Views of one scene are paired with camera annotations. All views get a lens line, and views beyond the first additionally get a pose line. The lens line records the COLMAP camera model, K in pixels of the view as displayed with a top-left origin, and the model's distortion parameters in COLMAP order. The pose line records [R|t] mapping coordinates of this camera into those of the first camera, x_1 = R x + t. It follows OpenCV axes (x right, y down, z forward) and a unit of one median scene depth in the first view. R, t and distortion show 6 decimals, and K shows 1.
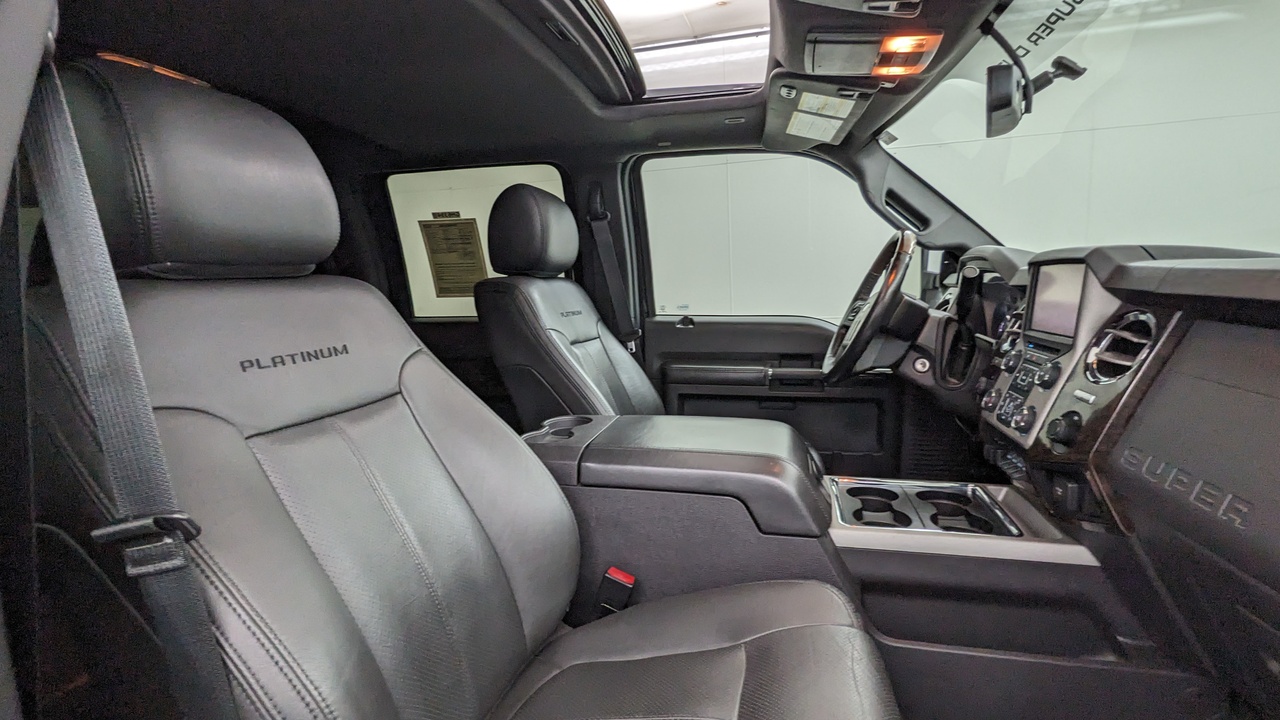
lens RADIAL K [[615.2, 0, 640.0], [0, 615.2, 360.0], [0, 0, 1]] dist [0.000259, 0.000678]
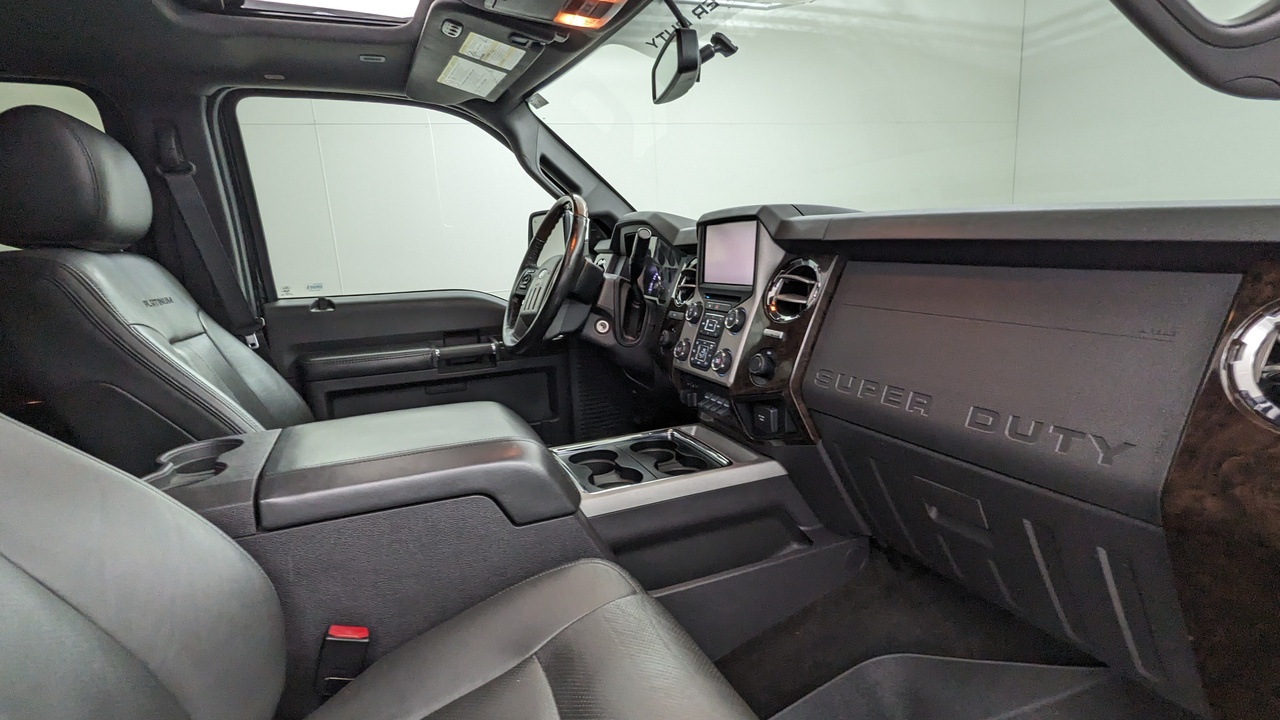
lens RADIAL K [[615.2, 0, 640.0], [0, 615.2, 360.0], [0, 0, 1]] dist [0.000259, 0.000678]
pose [[0.810251, -0.122800, 0.573074, -0.113168], [0.104531, 0.992404, 0.064863, 0.004896], [-0.576687, 0.007349, 0.816932, 0.144098]]
